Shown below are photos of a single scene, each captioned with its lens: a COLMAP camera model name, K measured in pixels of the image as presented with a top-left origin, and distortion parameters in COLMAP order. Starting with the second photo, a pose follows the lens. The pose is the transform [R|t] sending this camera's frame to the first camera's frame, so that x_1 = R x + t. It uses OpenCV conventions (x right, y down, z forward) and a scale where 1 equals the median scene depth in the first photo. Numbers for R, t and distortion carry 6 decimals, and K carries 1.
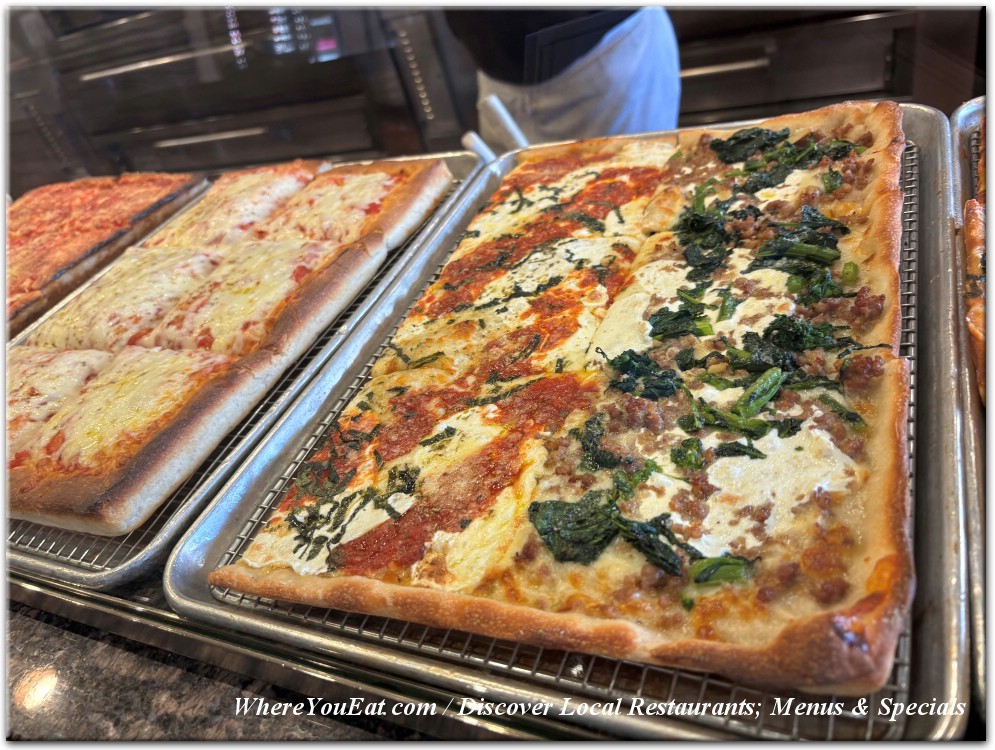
lens RADIAL K [[676.4, 0, 497.7], [0, 676.4, 396.0], [0, 0, 1]] dist [0.031698, -0.034483]
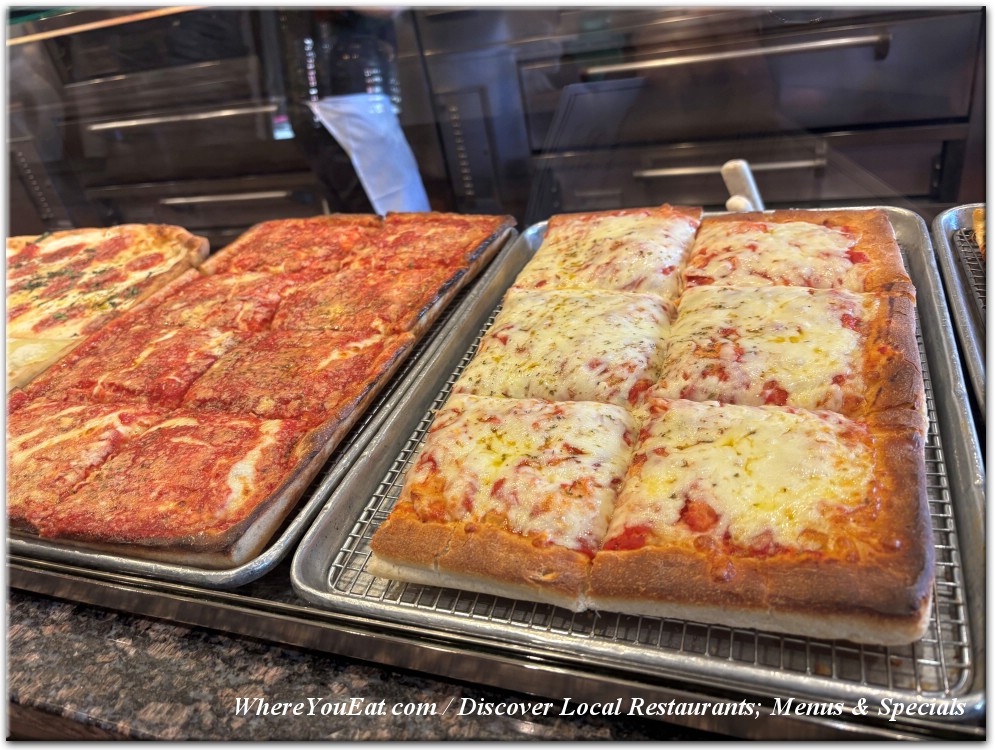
lens RADIAL K [[730.6, 0, 491.4], [0, 730.6, 379.2], [0, 0, 1]] dist [0.043994, -0.053154]
pose [[0.996481, 0.050787, 0.066679, -0.645452], [-0.039839, 0.986905, -0.156308, 0.038244], [-0.073745, 0.153102, 0.985455, 0.128151]]
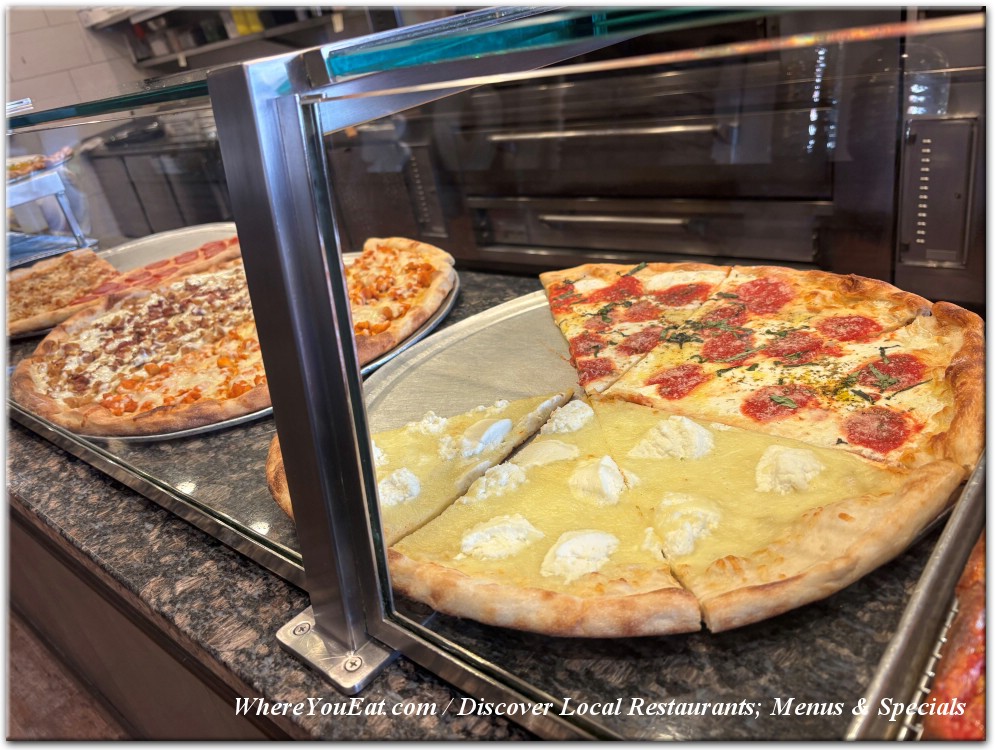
lens RADIAL K [[730.6, 0, 491.4], [0, 730.6, 379.2], [0, 0, 1]] dist [0.043994, -0.053154]
pose [[0.945602, 0.215939, -0.243325, -1.667404], [-0.254699, 0.956720, -0.140763, -0.078960], [0.202398, 0.195080, 0.959676, 0.620971]]
